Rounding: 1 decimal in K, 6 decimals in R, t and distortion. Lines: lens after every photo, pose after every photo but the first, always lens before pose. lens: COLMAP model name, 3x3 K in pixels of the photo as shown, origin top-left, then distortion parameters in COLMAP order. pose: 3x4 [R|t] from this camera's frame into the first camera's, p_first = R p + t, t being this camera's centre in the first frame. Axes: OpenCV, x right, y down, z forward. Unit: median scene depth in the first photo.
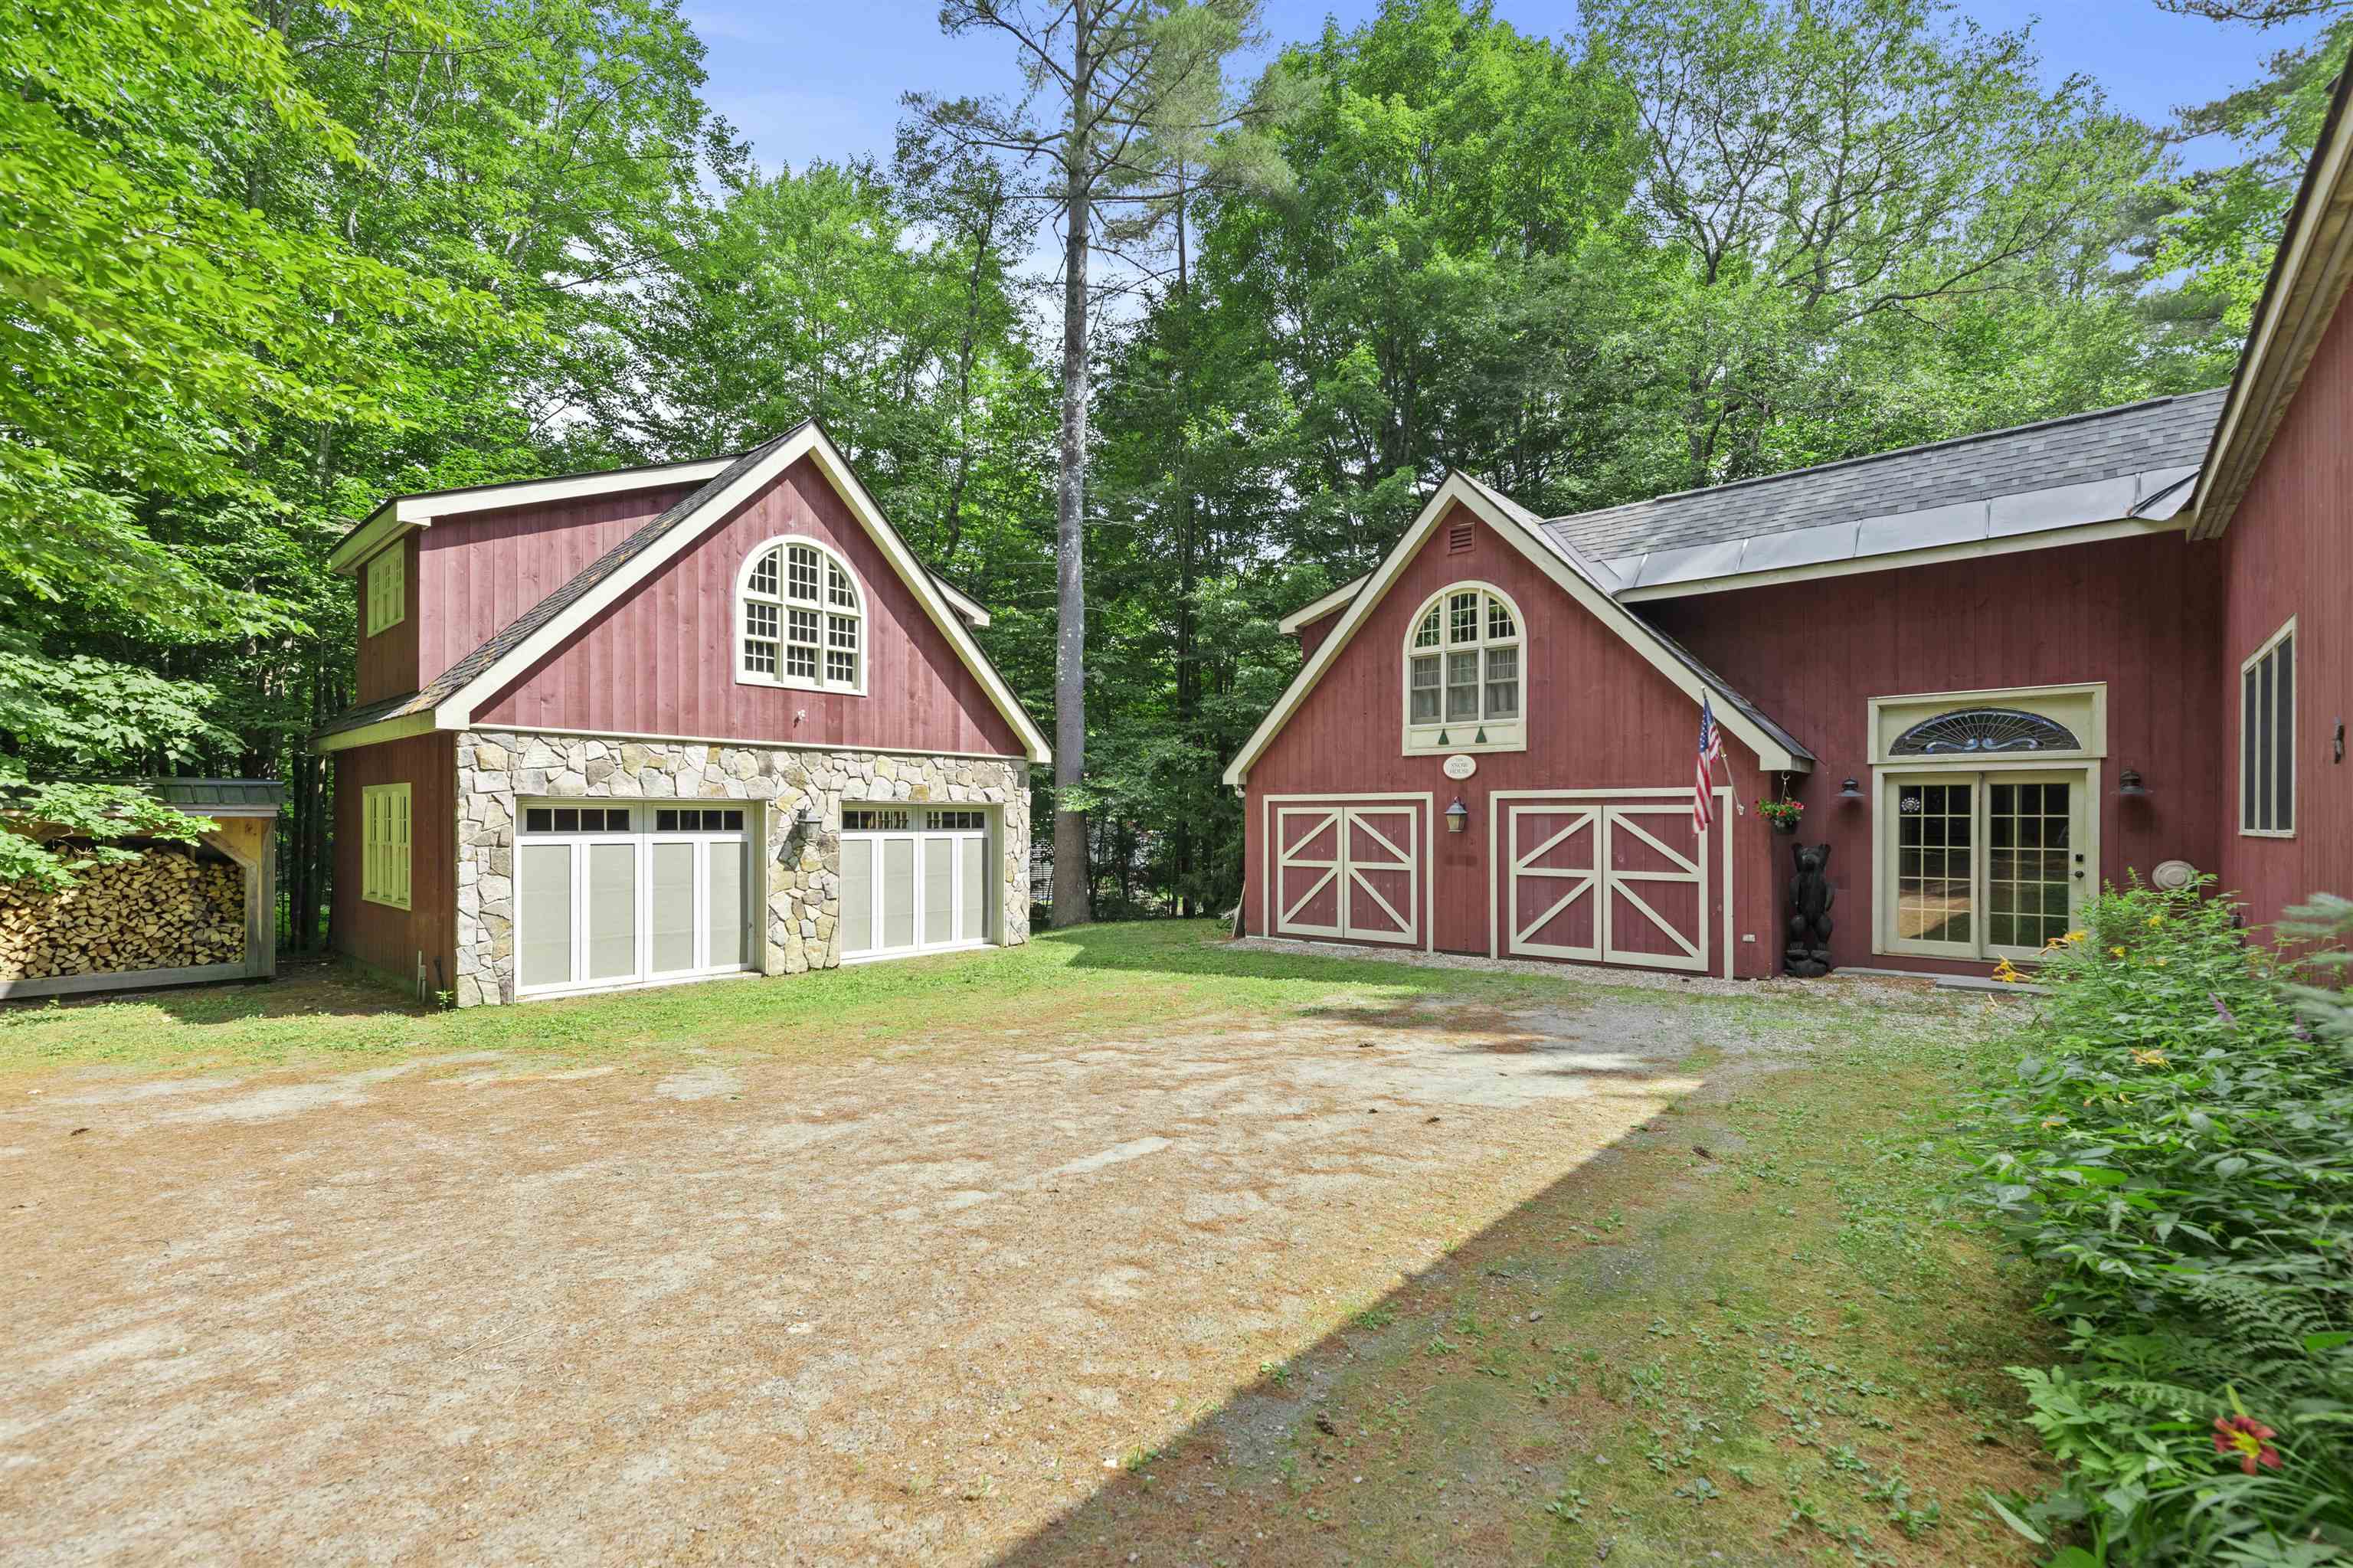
lens RADIAL K [[1023.9, 0, 1175.5], [0, 1023.9, 819.2], [0, 0, 1]] dist [-0.000894, -0.000880]
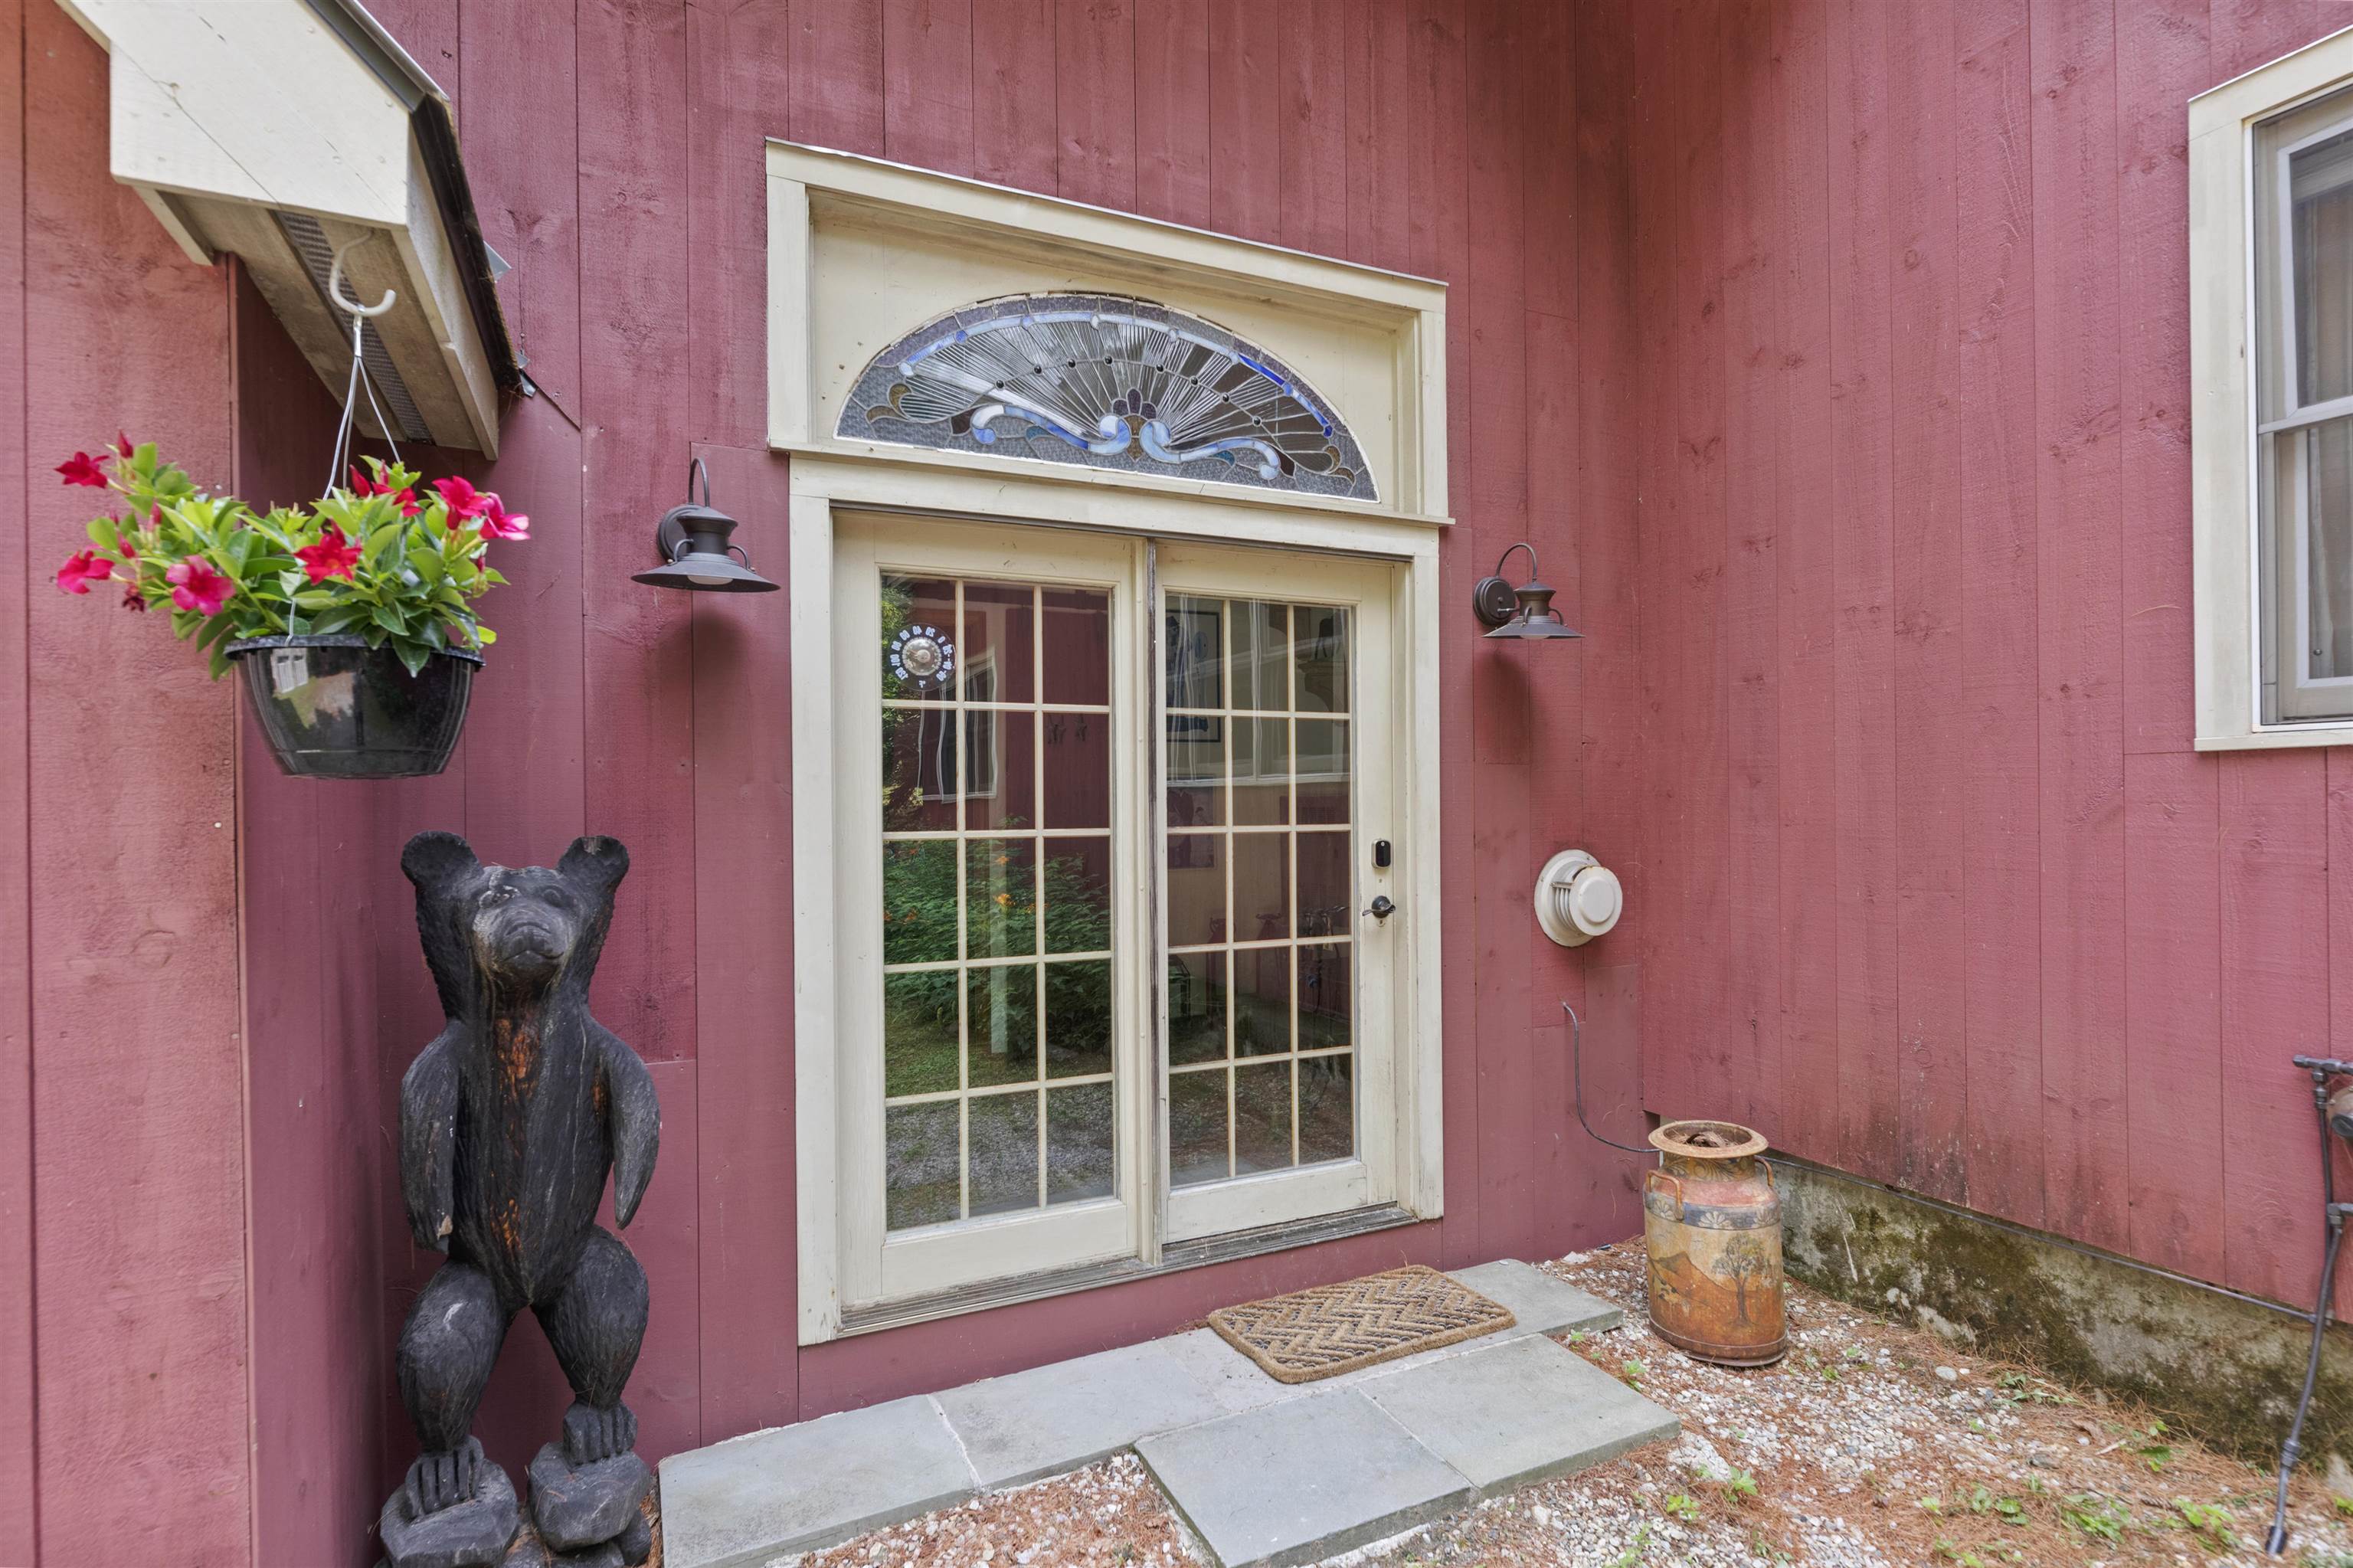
lens RADIAL K [[1136.5, 0, 1168.0], [0, 1136.5, 792.7], [0, 0, 1]] dist [-0.003636, 0.000138]
pose [[0.401593, 0.000790, 0.915818, 0.452008], [0.010269, 0.999933, -0.005366, 0.017340], [-0.915761, 0.011559, 0.401558, 0.758370]]
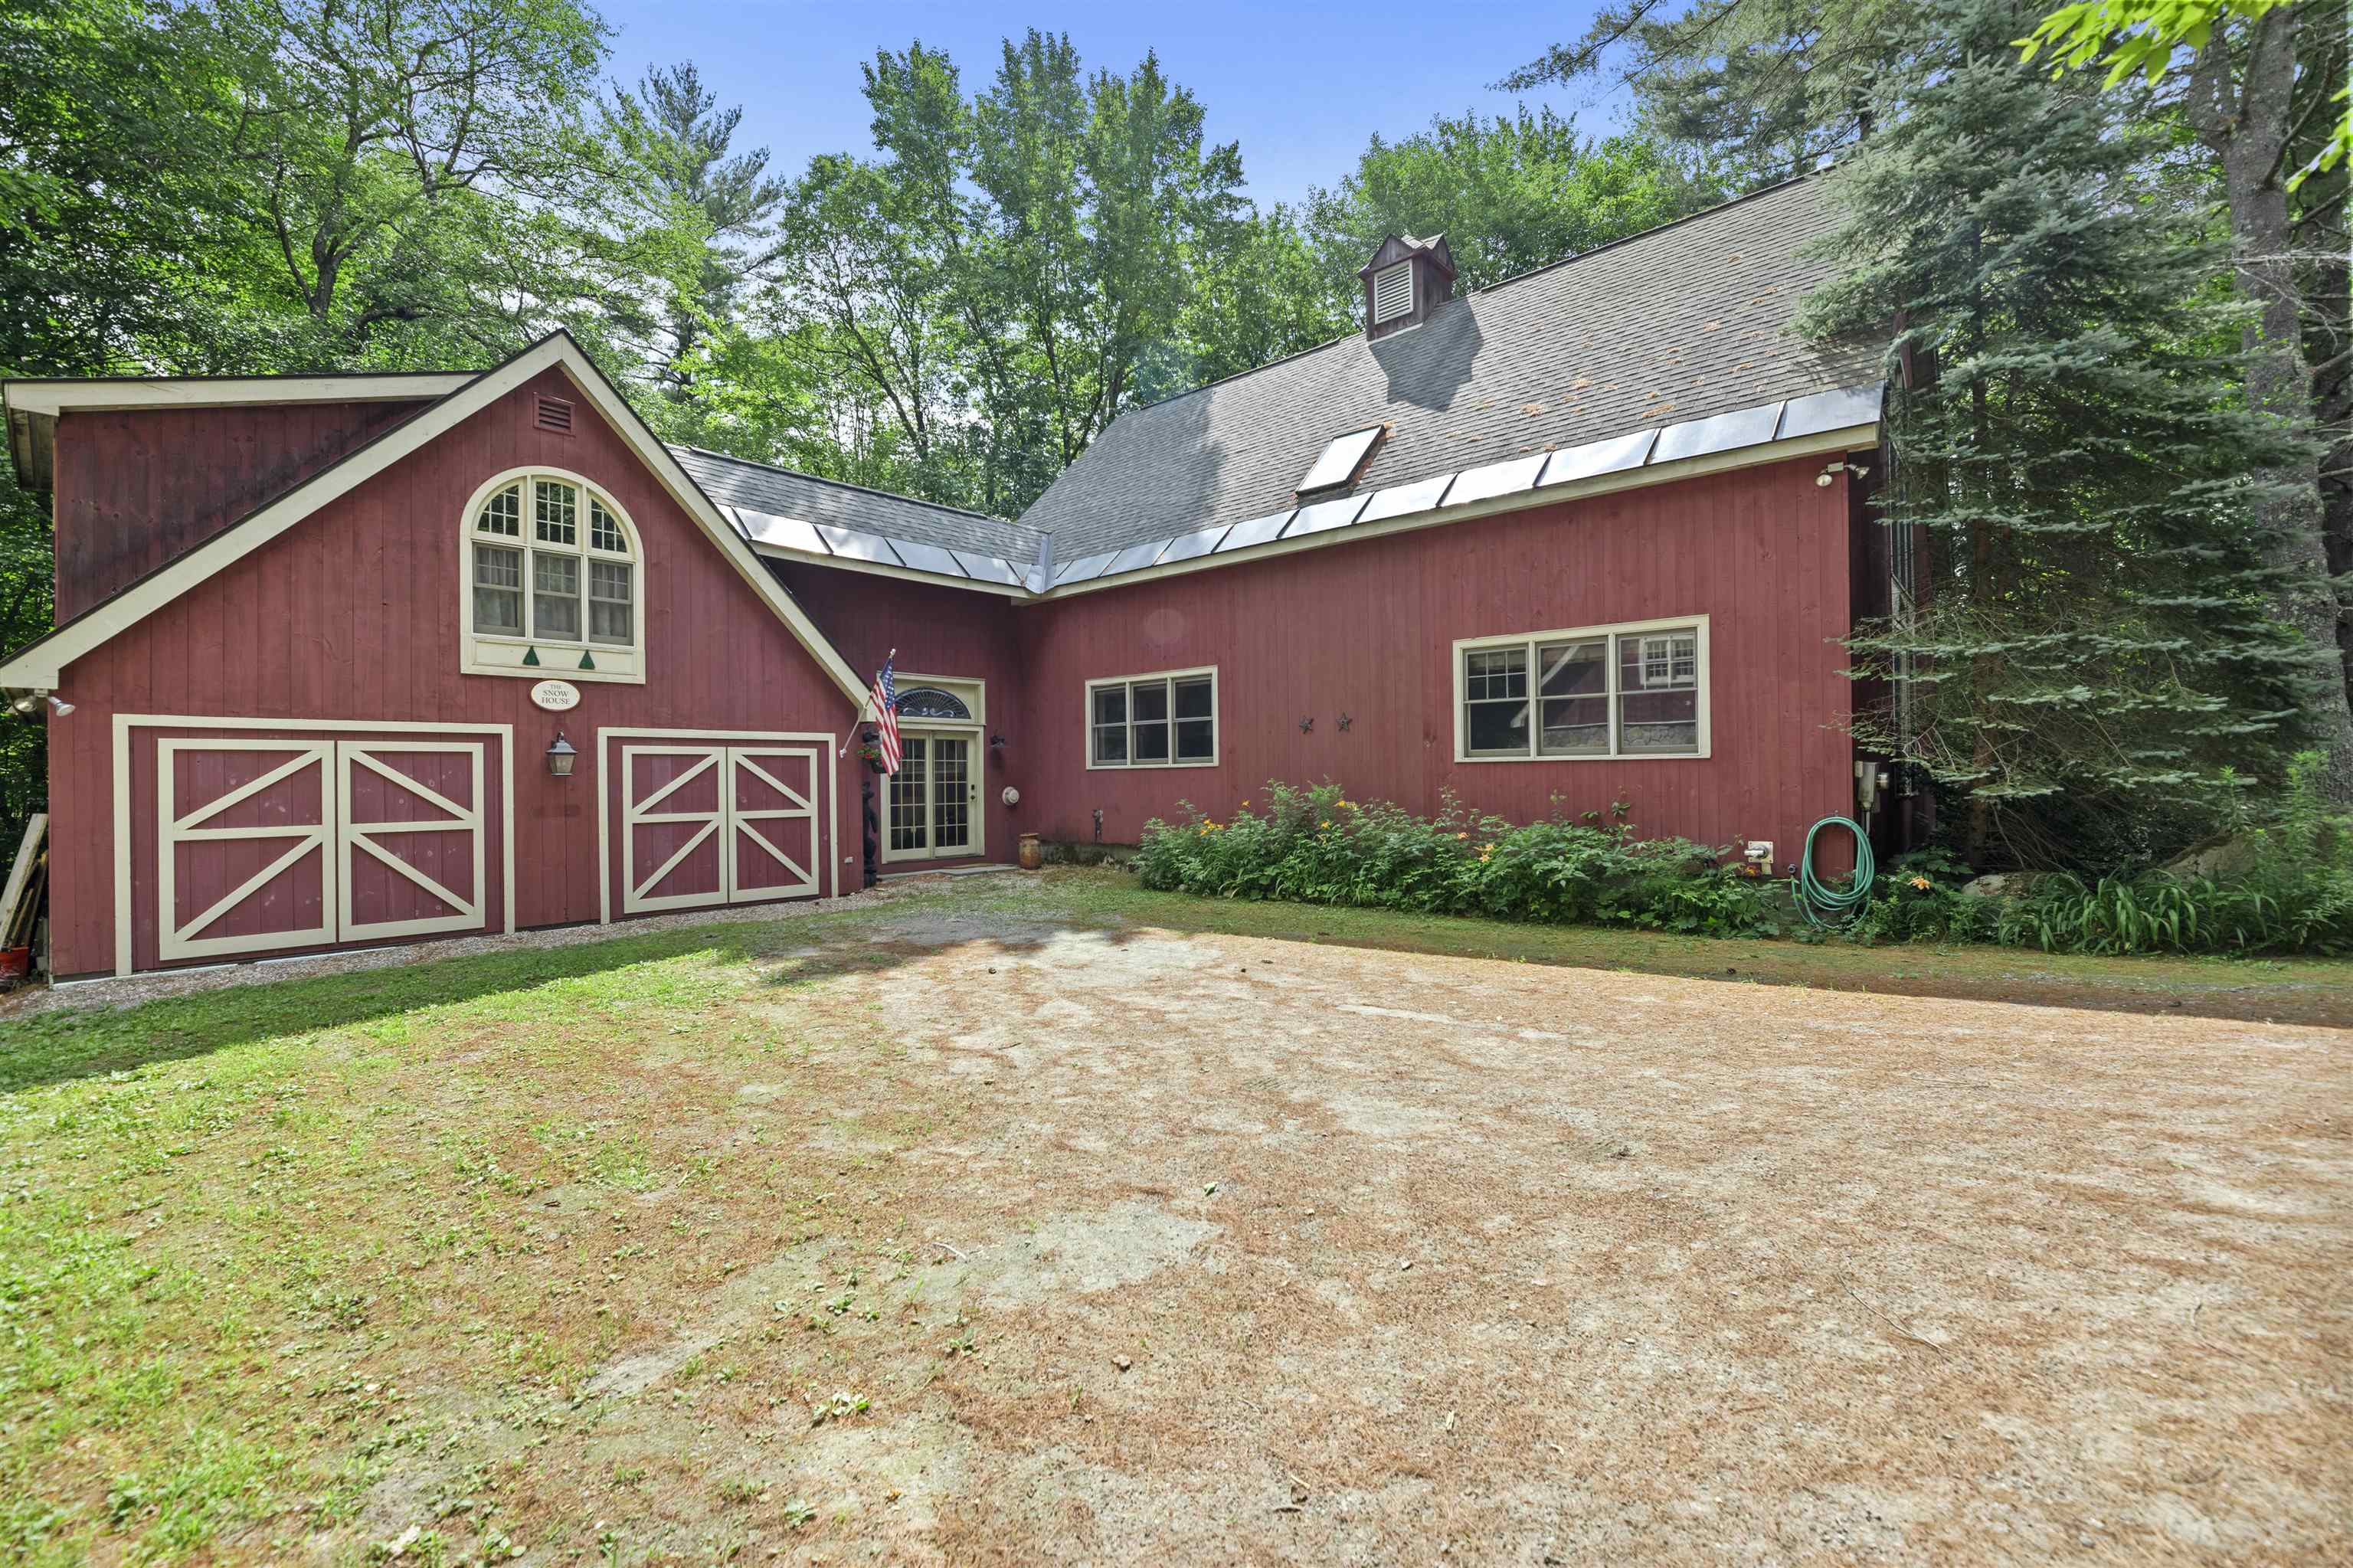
lens RADIAL K [[994.7, 0, 1168.3], [0, 994.7, 776.3], [0, 0, 1]] dist [-0.000412, 0.000413]
pose [[0.006318, -0.001342, 0.999979, -0.554261], [0.010195, 0.999947, 0.001277, 0.018276], [-0.999928, 0.010187, 0.006331, 0.561786]]
